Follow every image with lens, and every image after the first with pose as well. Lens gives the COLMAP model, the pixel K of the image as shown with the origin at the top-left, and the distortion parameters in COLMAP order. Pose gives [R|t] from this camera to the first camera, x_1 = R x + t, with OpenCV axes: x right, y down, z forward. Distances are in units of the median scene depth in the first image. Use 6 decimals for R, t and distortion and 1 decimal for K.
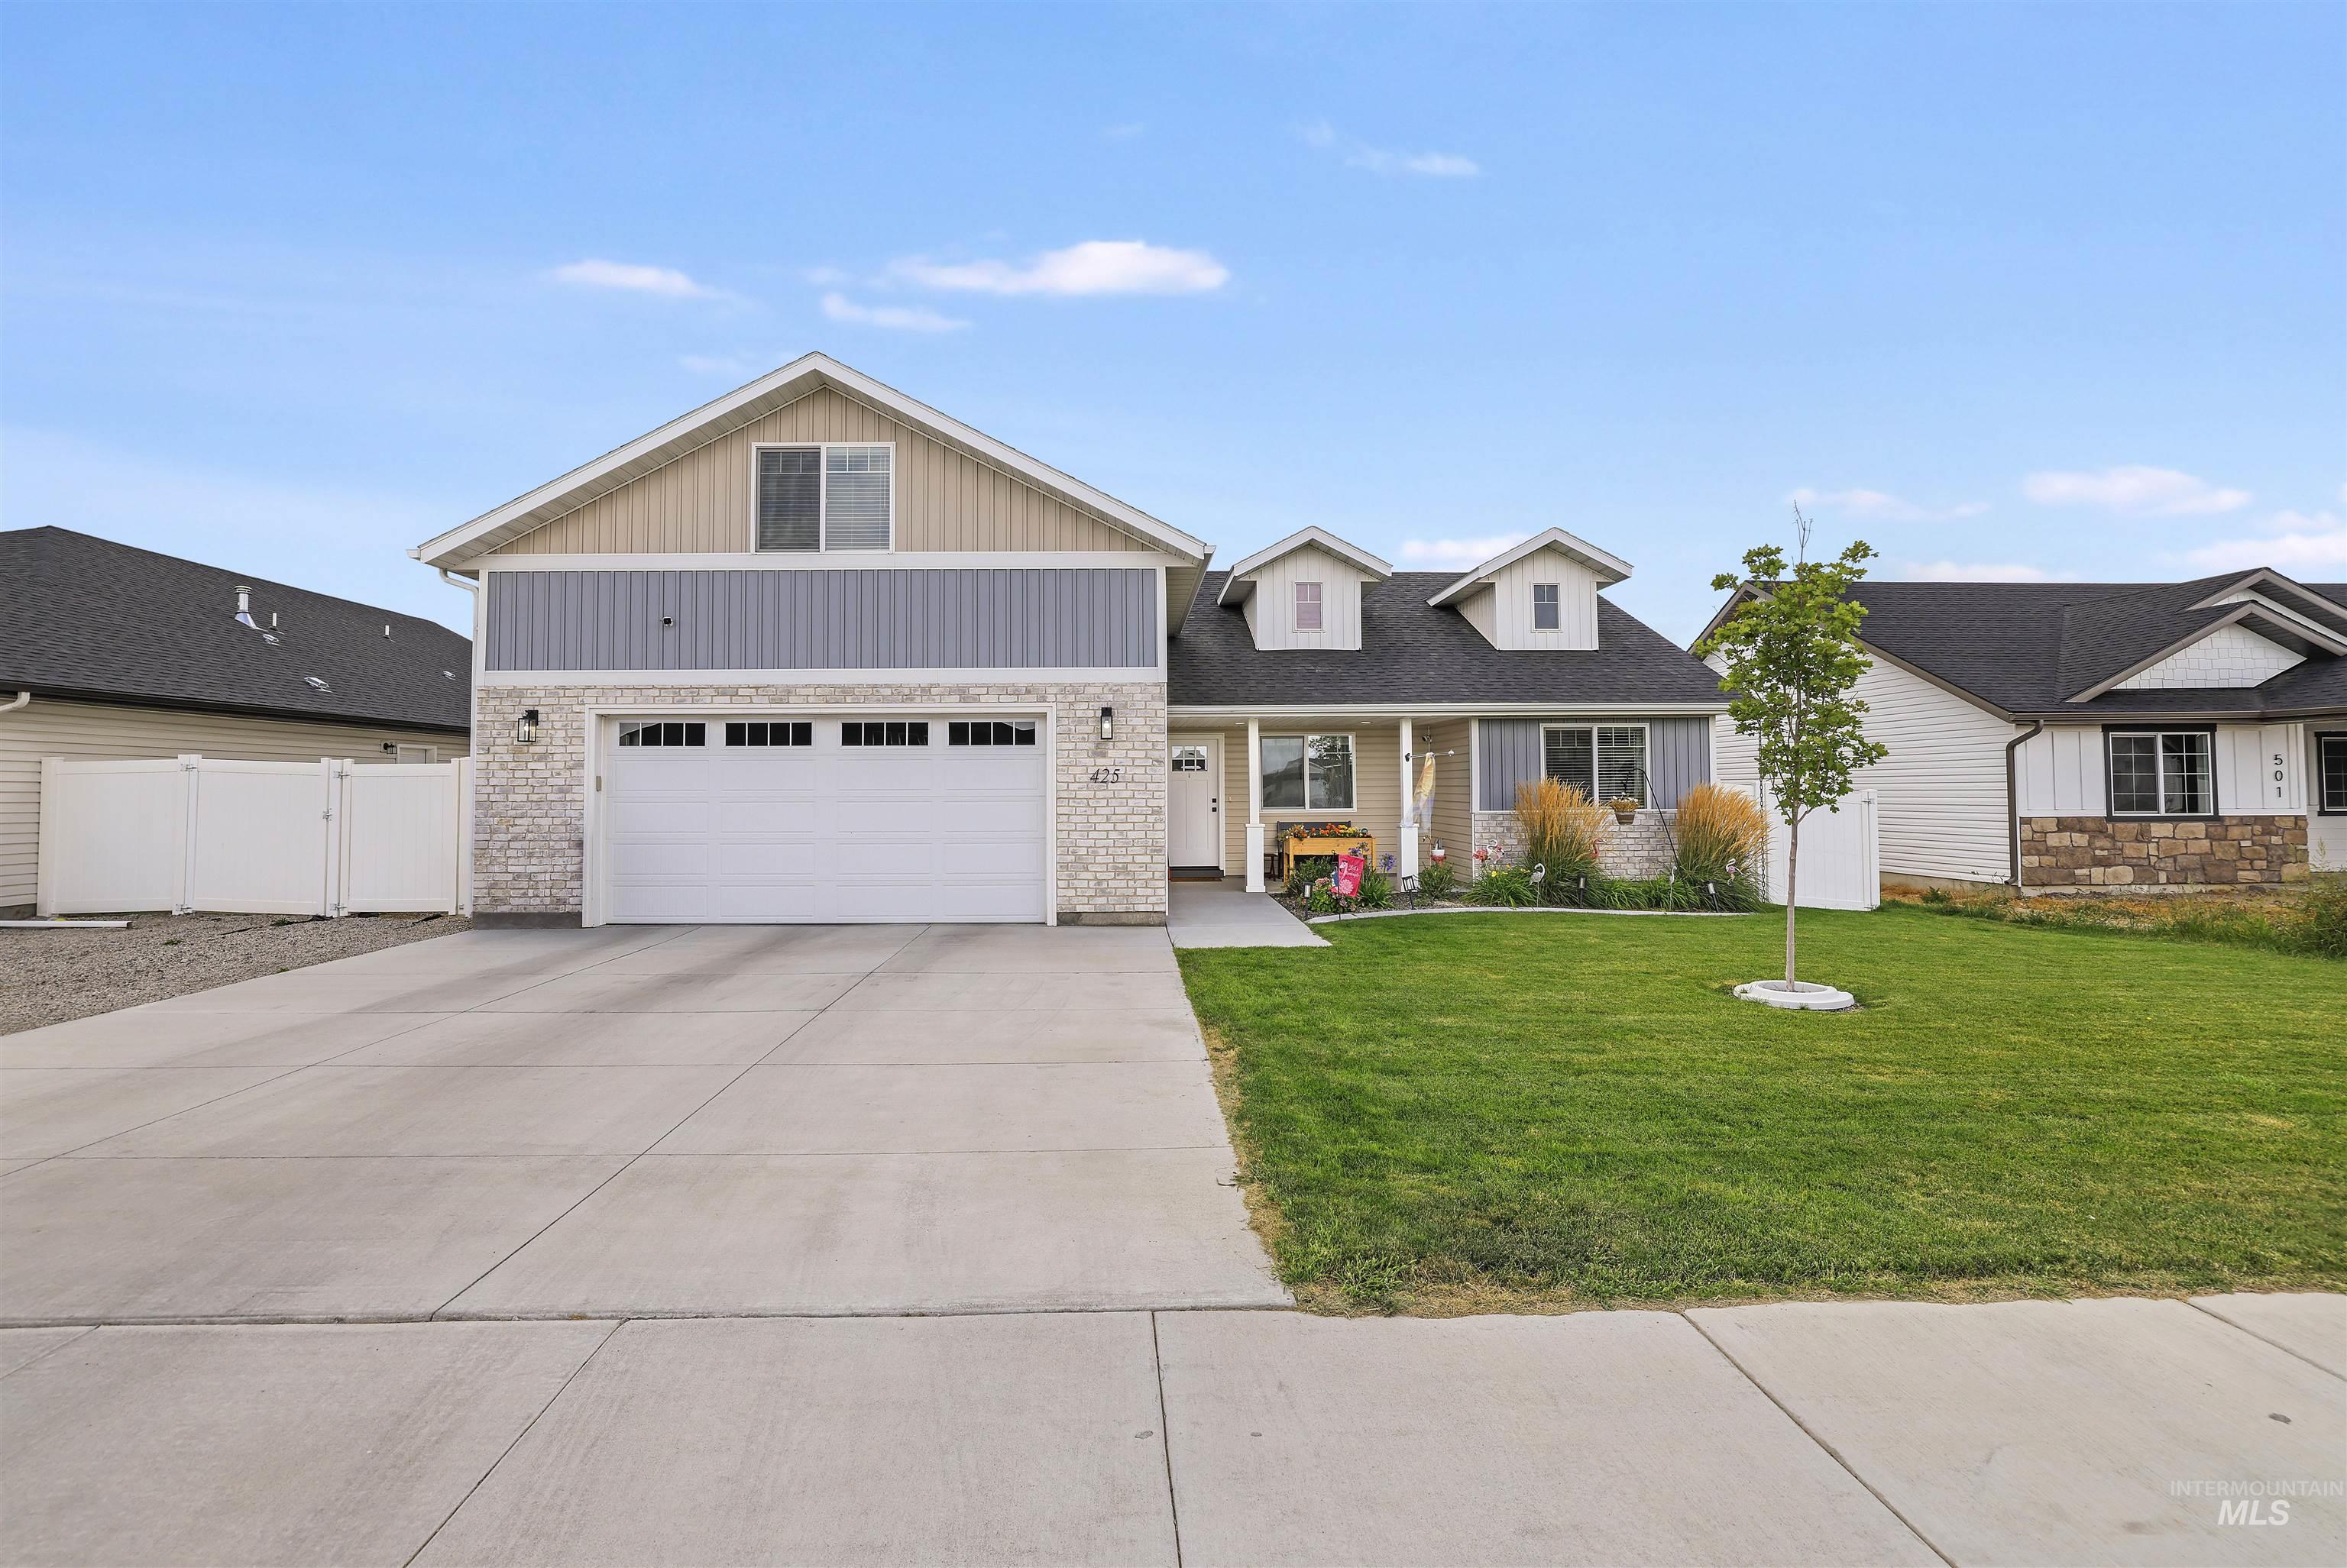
lens RADIAL K [[1027.4, 0, 1174.0], [0, 1027.4, 781.0], [0, 0, 1]] dist [-0.004027, -0.000186]
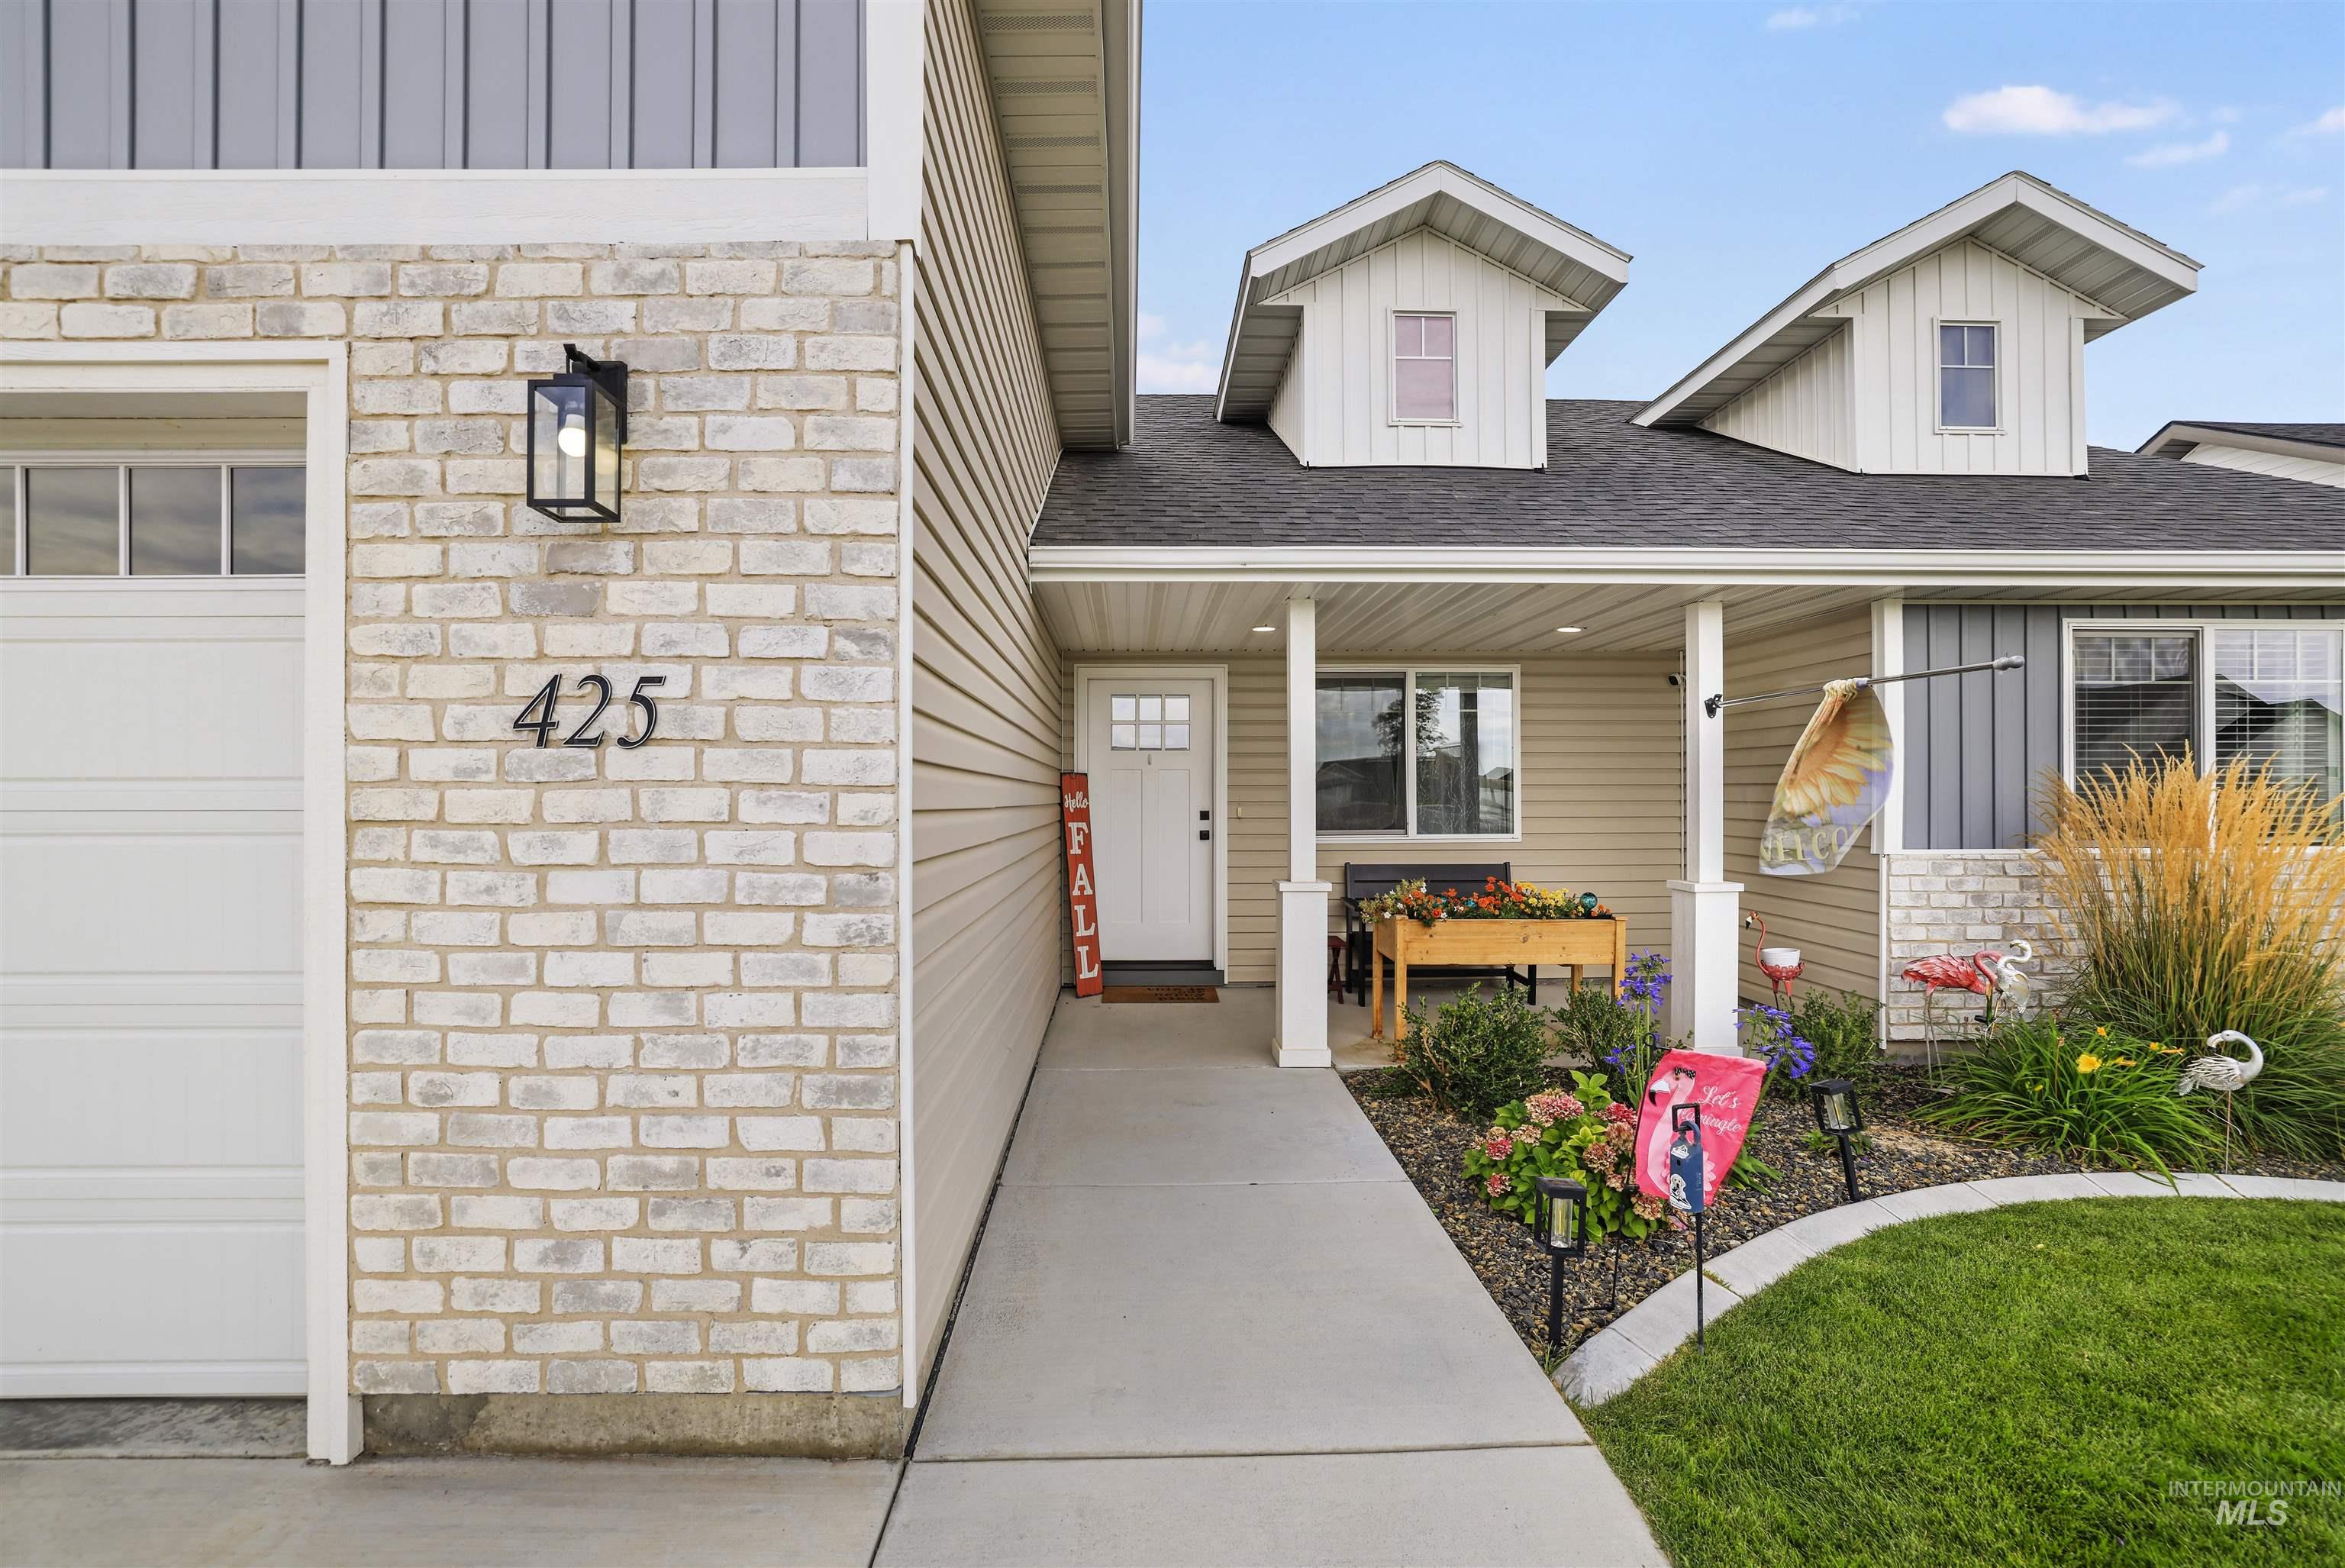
lens RADIAL K [[1026.7, 0, 1164.3], [0, 1026.7, 799.2], [0, 0, 1]] dist [-0.004027, -0.000186]
pose [[0.999705, 0.003943, -0.023974, 0.047429], [-0.003634, 0.999910, 0.012920, 0.009018], [0.024023, -0.012829, 0.999629, 0.803169]]
